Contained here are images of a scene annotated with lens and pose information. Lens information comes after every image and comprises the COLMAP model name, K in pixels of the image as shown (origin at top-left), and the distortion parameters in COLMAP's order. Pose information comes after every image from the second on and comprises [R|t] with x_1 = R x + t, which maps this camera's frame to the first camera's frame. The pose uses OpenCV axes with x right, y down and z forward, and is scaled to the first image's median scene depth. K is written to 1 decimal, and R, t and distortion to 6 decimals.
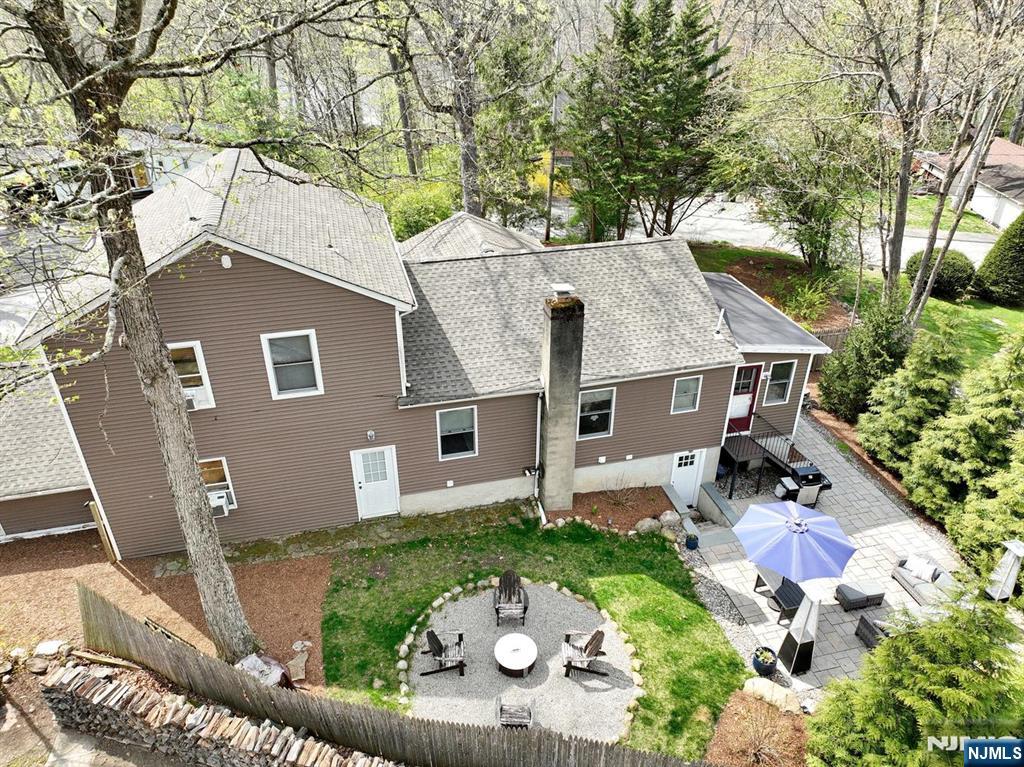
lens RADIAL K [[713.0, 0, 511.5], [0, 713.0, 381.7], [0, 0, 1]] dist [0.003631, 0.011751]
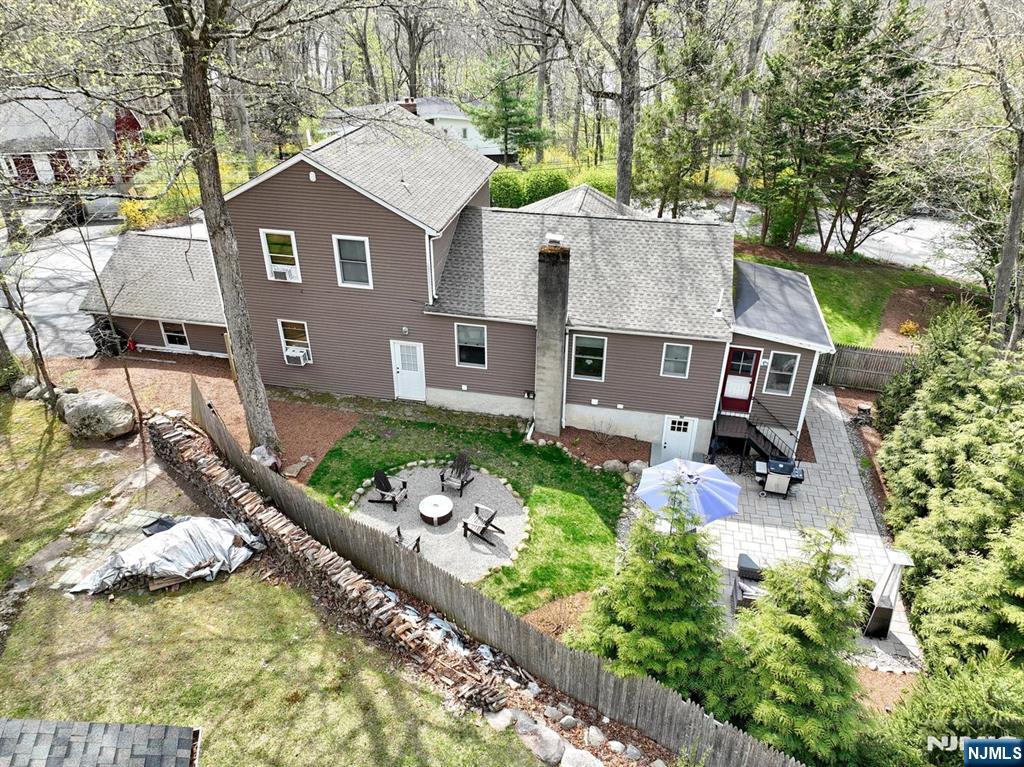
lens RADIAL K [[713.0, 0, 514.0], [0, 713.0, 383.6], [0, 0, 1]] dist [0.003631, 0.011751]
pose [[0.898542, 0.225828, -0.376329, 0.477336], [-0.224485, 0.973292, 0.048062, 0.060351], [0.377132, 0.041294, 0.925239, -0.117621]]
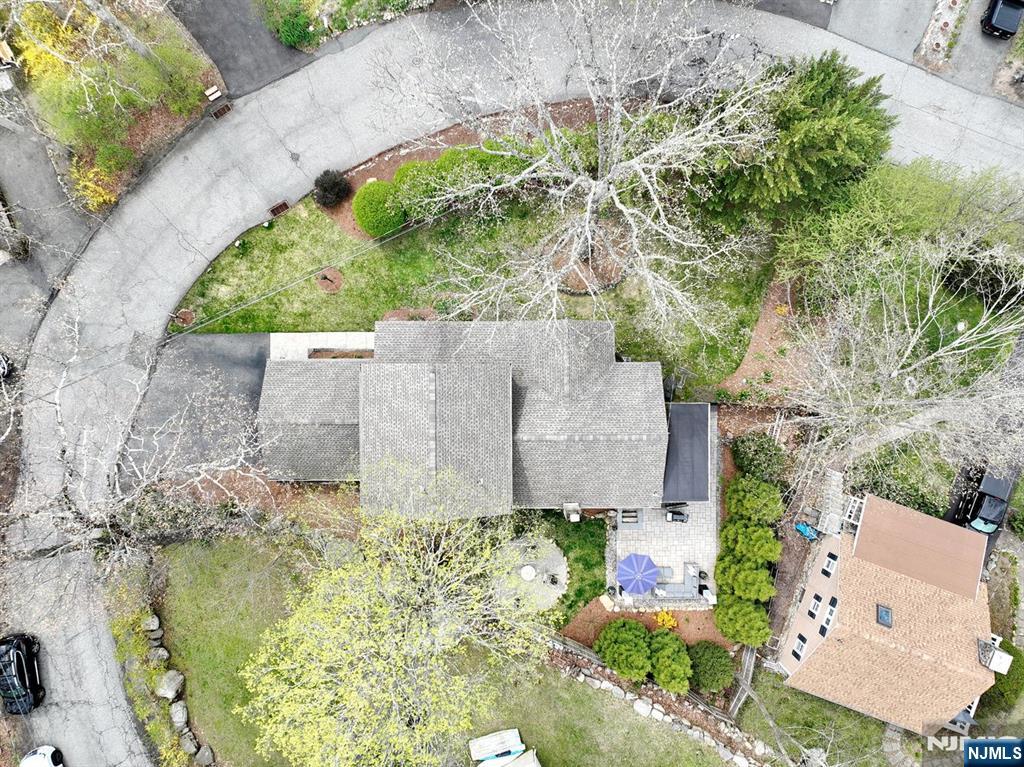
lens RADIAL K [[713.0, 0, 512.6], [0, 713.0, 380.5], [0, 0, 1]] dist [0.003631, 0.011751]
pose [[0.969674, 0.244122, 0.011685, -0.239080], [-0.132911, 0.486603, 0.863454, -2.136161], [0.205102, -0.838822, 0.504293, 0.147936]]
